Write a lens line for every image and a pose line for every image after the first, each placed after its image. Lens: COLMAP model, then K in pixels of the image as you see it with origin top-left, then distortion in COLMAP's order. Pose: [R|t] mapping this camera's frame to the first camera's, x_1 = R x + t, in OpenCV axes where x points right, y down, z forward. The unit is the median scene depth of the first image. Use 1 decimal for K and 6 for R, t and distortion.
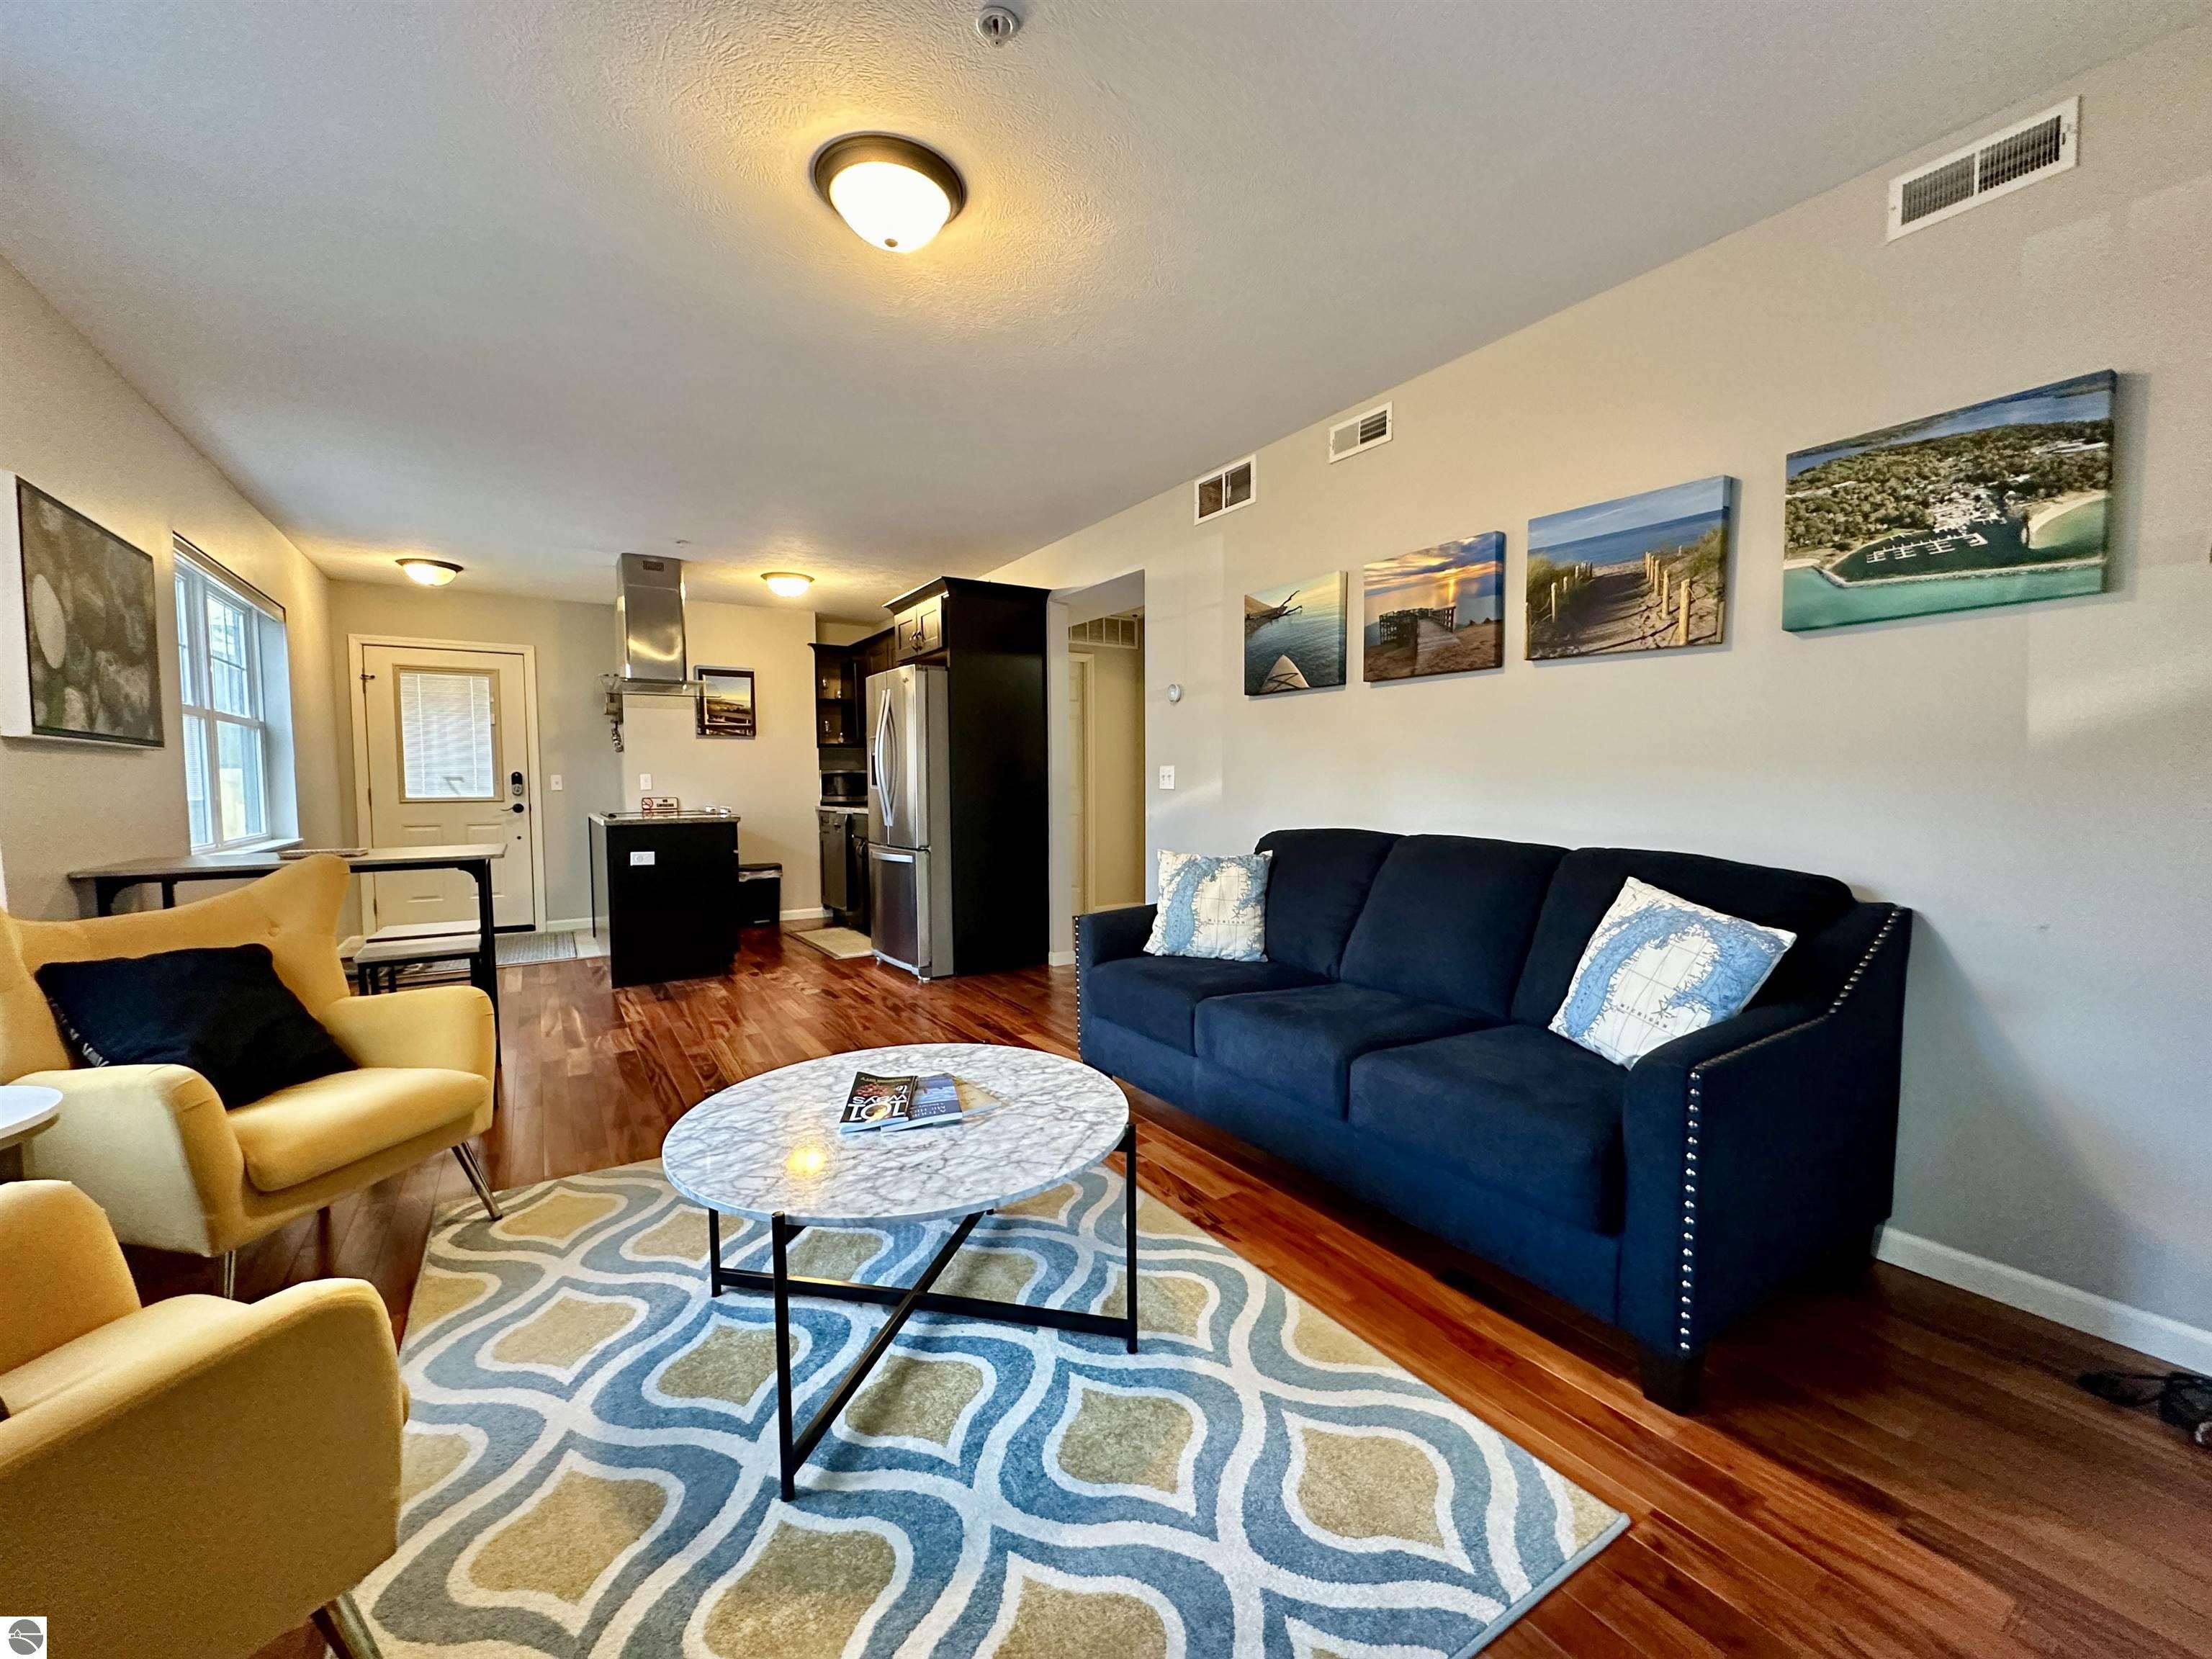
lens RADIAL K [[886.1, 0, 1103.3], [0, 886.1, 830.7], [0, 0, 1]] dist [-0.002353, 0.000432]
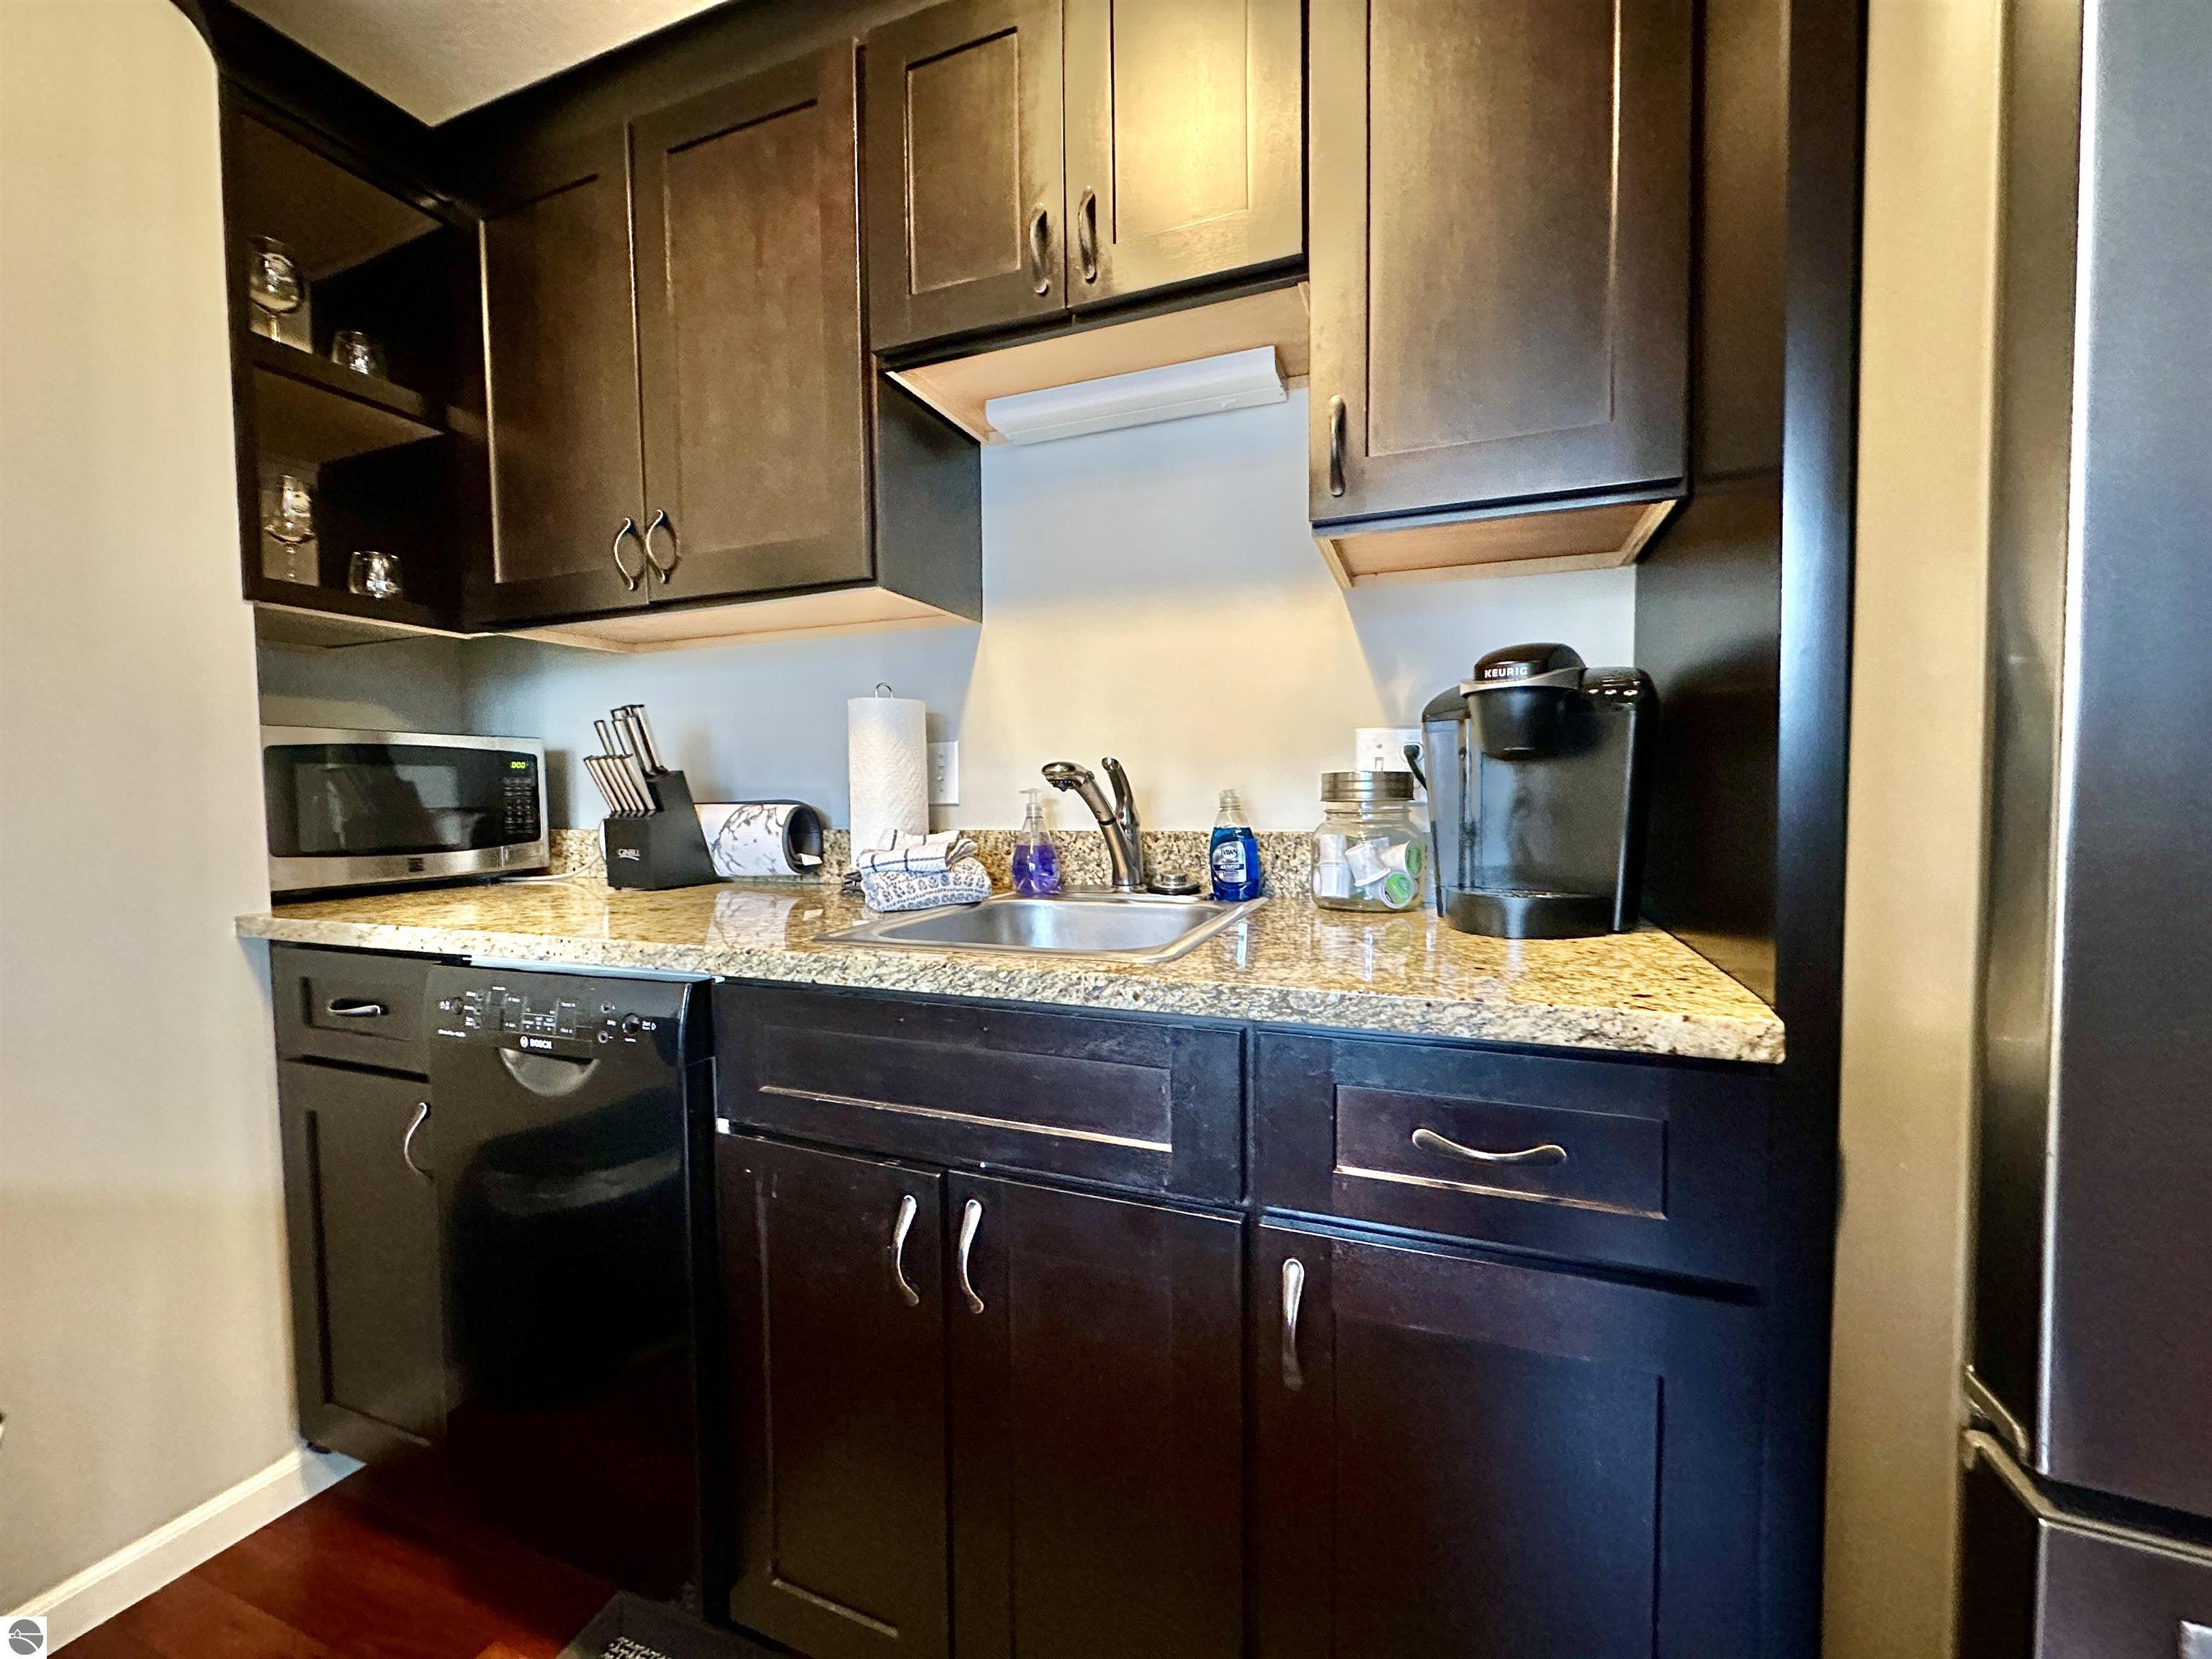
lens RADIAL K [[886.1, 0, 1096.5], [0, 886.1, 830.7], [0, 0, 1]] dist [-0.002353, 0.000432]
pose [[0.814260, -0.027967, 0.579826, -0.485971], [0.039994, 0.999168, -0.007971, -0.063576], [-0.579121, 0.029680, 0.814701, 1.265858]]
